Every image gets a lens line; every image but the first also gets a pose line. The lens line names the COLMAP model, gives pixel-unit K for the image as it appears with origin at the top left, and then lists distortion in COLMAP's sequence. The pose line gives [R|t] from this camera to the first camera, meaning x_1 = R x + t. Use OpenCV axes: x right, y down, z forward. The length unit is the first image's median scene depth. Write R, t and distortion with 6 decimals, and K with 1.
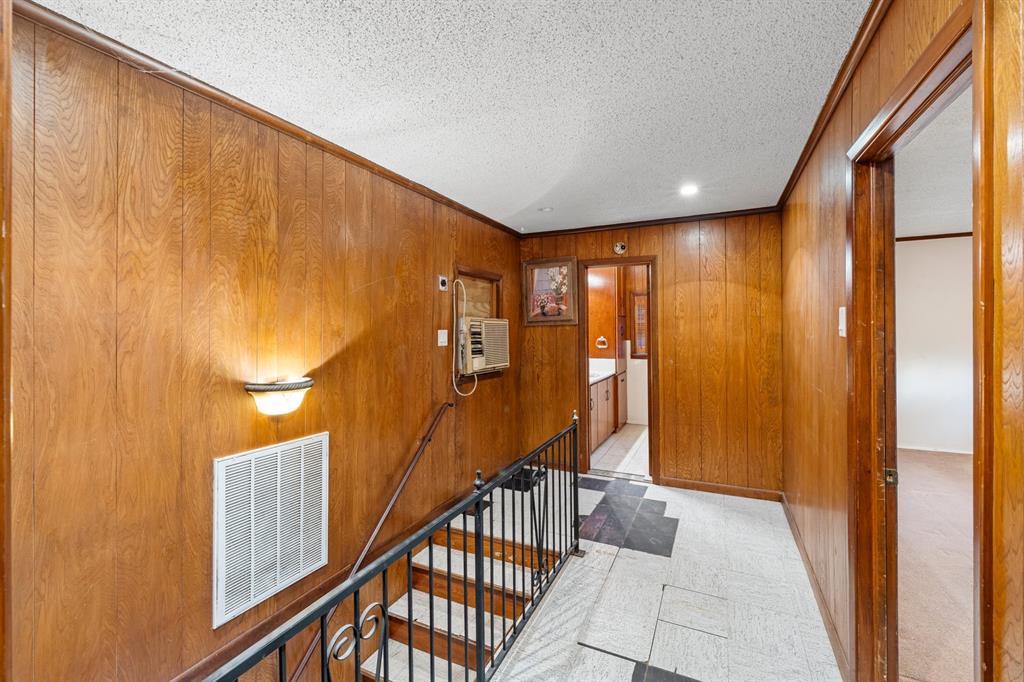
lens RADIAL K [[424.3, 0, 513.9], [0, 424.3, 325.4], [0, 0, 1]] dist [0.000687, 0.000052]
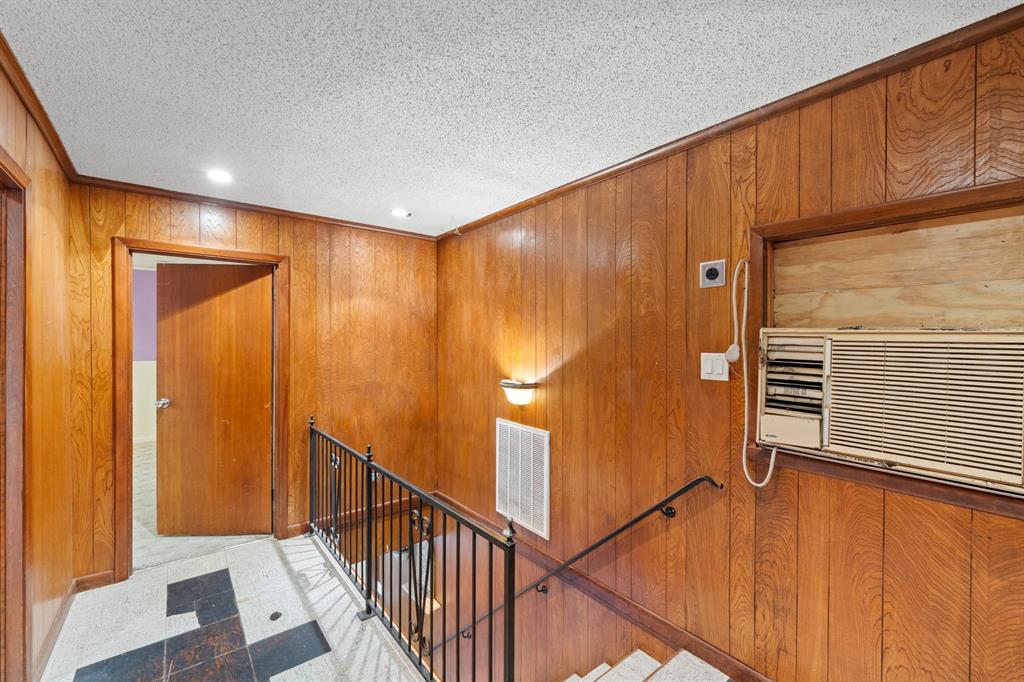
lens RADIAL K [[416.3, 0, 510.2], [0, 416.3, 338.7], [0, 0, 1]] dist [0.000169, 0.000058]
pose [[-0.423825, 0.003711, -0.905737, 0.689886], [0.009527, 0.999955, -0.000361, -0.016851], [0.905694, -0.008782, -0.423841, 1.420917]]
